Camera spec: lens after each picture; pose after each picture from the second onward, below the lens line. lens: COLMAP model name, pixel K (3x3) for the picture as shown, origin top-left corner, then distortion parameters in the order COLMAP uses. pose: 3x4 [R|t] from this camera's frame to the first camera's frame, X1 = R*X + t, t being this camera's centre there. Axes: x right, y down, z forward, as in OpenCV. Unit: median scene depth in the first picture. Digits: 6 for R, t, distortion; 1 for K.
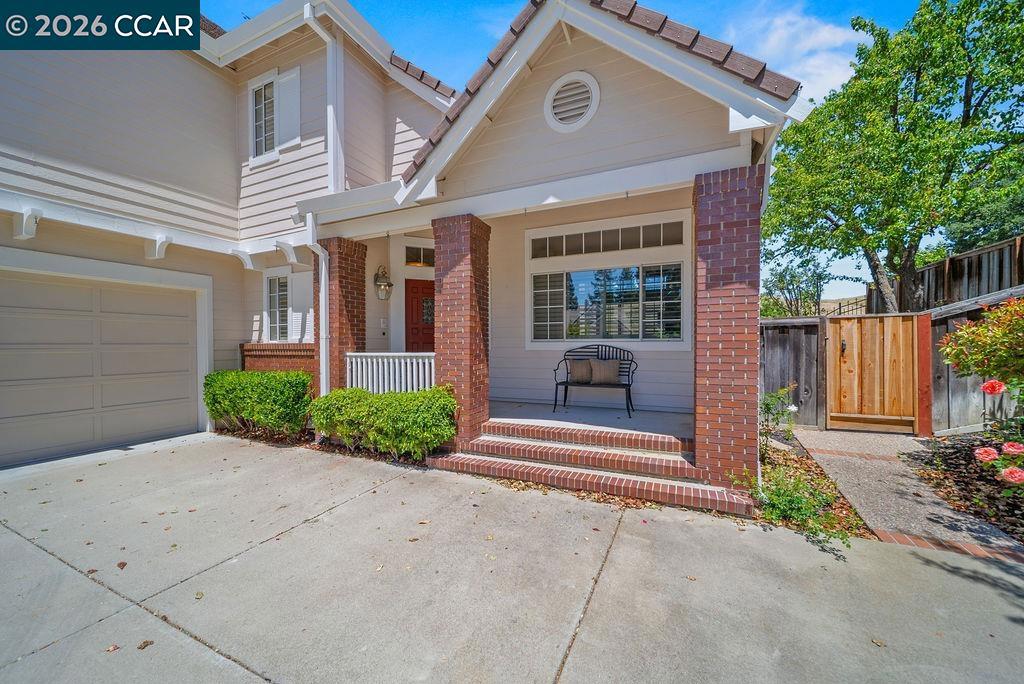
lens RADIAL K [[367.8, 0, 508.8], [0, 367.8, 347.0], [0, 0, 1]] dist [0.001028, 0.000047]
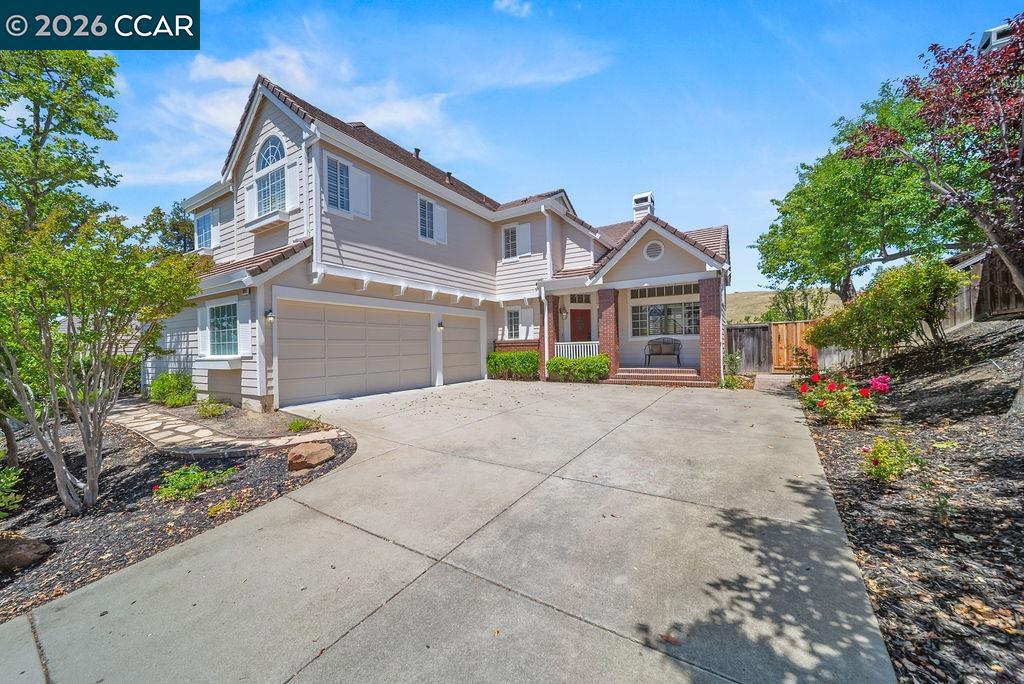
lens RADIAL K [[367.8, 0, 514.0], [0, 367.8, 345.9], [0, 0, 1]] dist [0.001028, 0.000047]
pose [[0.993163, -0.017337, -0.115438, -0.411753], [0.016069, 0.999800, -0.011905, 0.057508], [0.115621, 0.009969, 0.993243, -1.354800]]
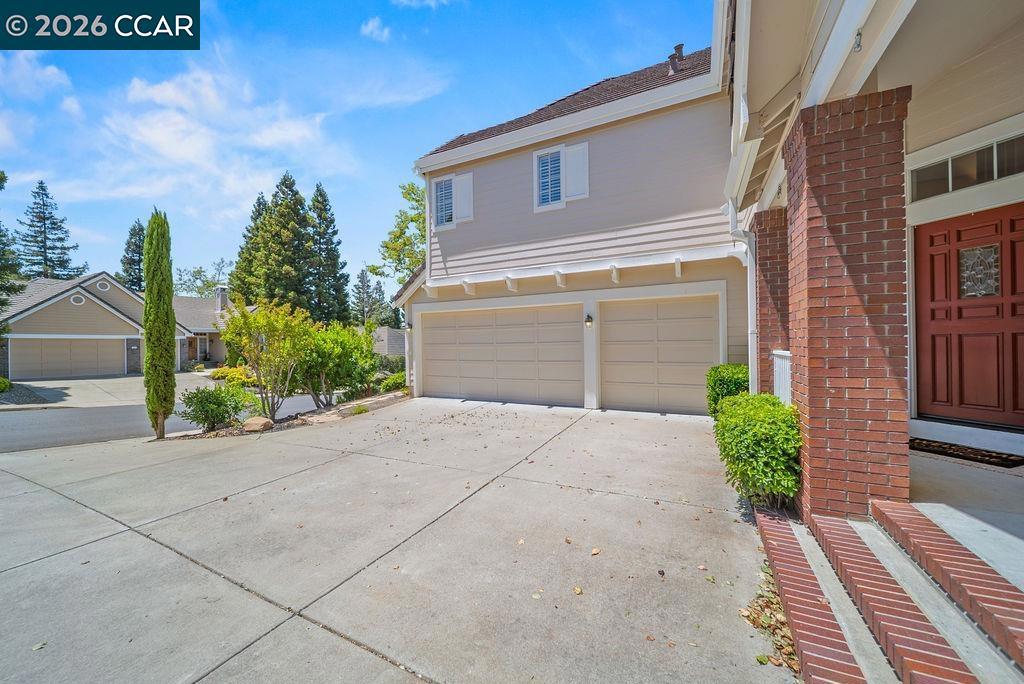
lens RADIAL K [[367.8, 0, 518.8], [0, 367.8, 340.4], [0, 0, 1]] dist [0.001028, 0.000047]
pose [[-0.023559, -0.005350, -0.999708, 0.348772], [0.002450, 0.999982, -0.005409, -0.003197], [0.999719, -0.002577, -0.023546, 0.426260]]
